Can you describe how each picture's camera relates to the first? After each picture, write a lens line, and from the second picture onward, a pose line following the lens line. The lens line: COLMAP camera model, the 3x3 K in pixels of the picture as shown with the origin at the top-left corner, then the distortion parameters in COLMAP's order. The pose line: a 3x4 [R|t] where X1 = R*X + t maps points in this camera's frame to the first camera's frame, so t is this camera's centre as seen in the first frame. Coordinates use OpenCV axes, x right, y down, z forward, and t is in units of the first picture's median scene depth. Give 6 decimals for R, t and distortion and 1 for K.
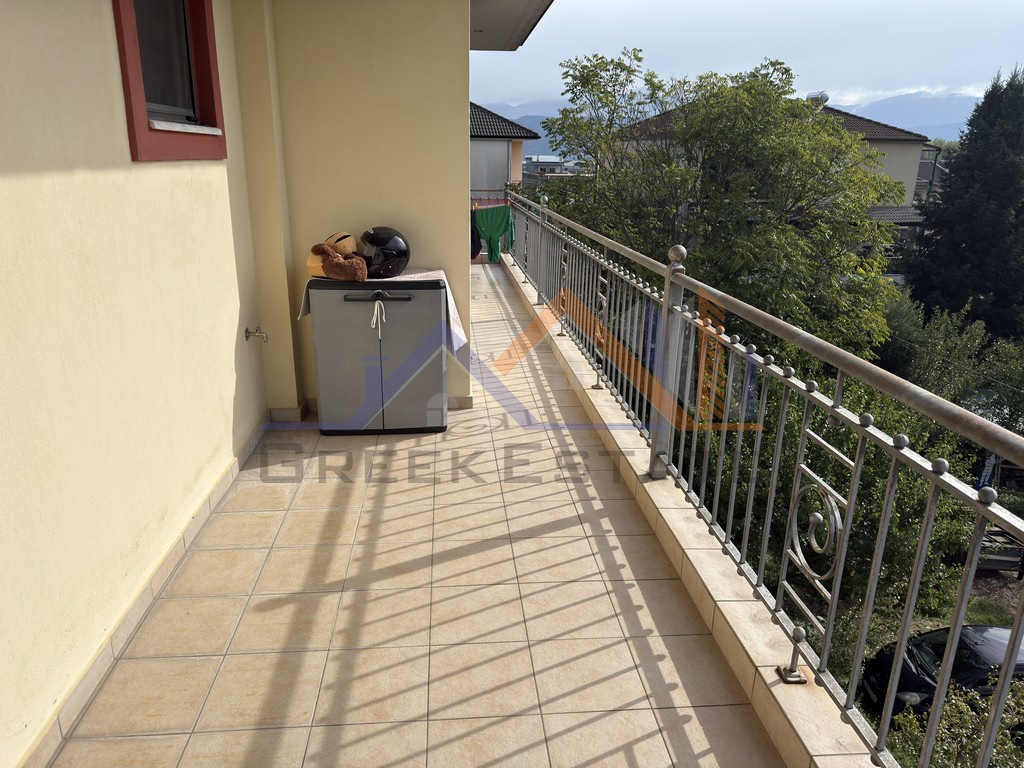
lens RADIAL K [[727.0, 0, 512.8], [0, 727.0, 376.3], [0, 0, 1]] dist [0.033121, -0.032121]
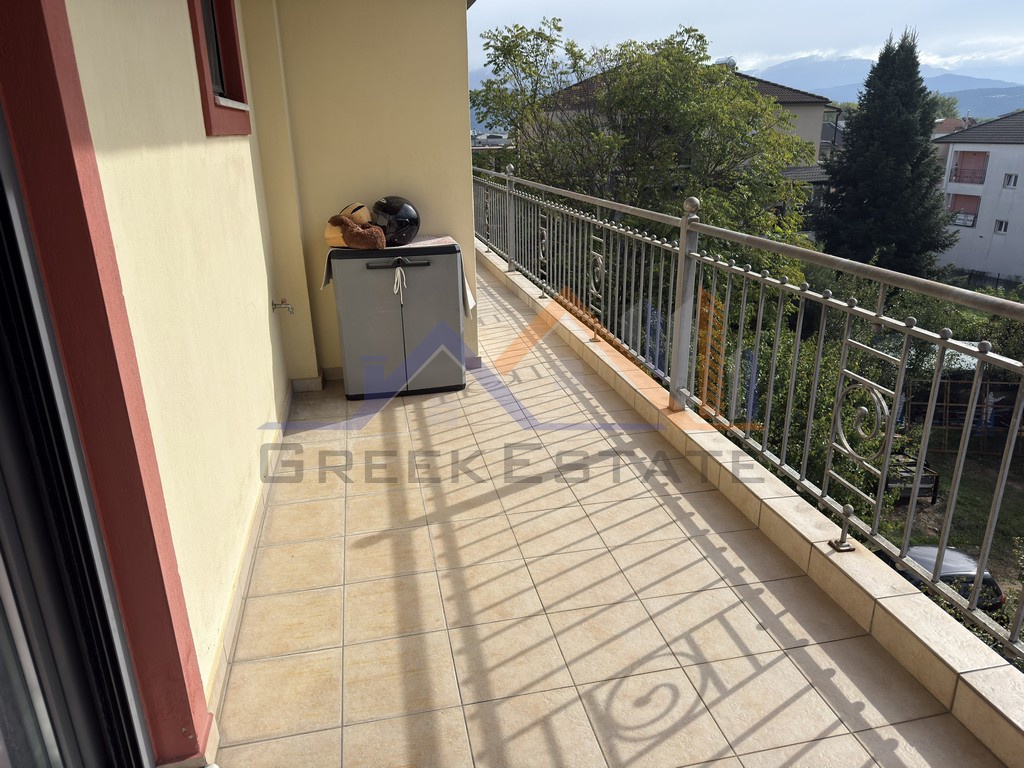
lens RADIAL K [[727.0, 0, 517.7], [0, 727.0, 382.2], [0, 0, 1]] dist [0.033121, -0.032121]
pose [[0.991594, -0.071895, 0.107576, -0.136511], [0.067618, 0.996789, 0.042898, 0.027664], [-0.110315, -0.035264, 0.993271, -0.067259]]
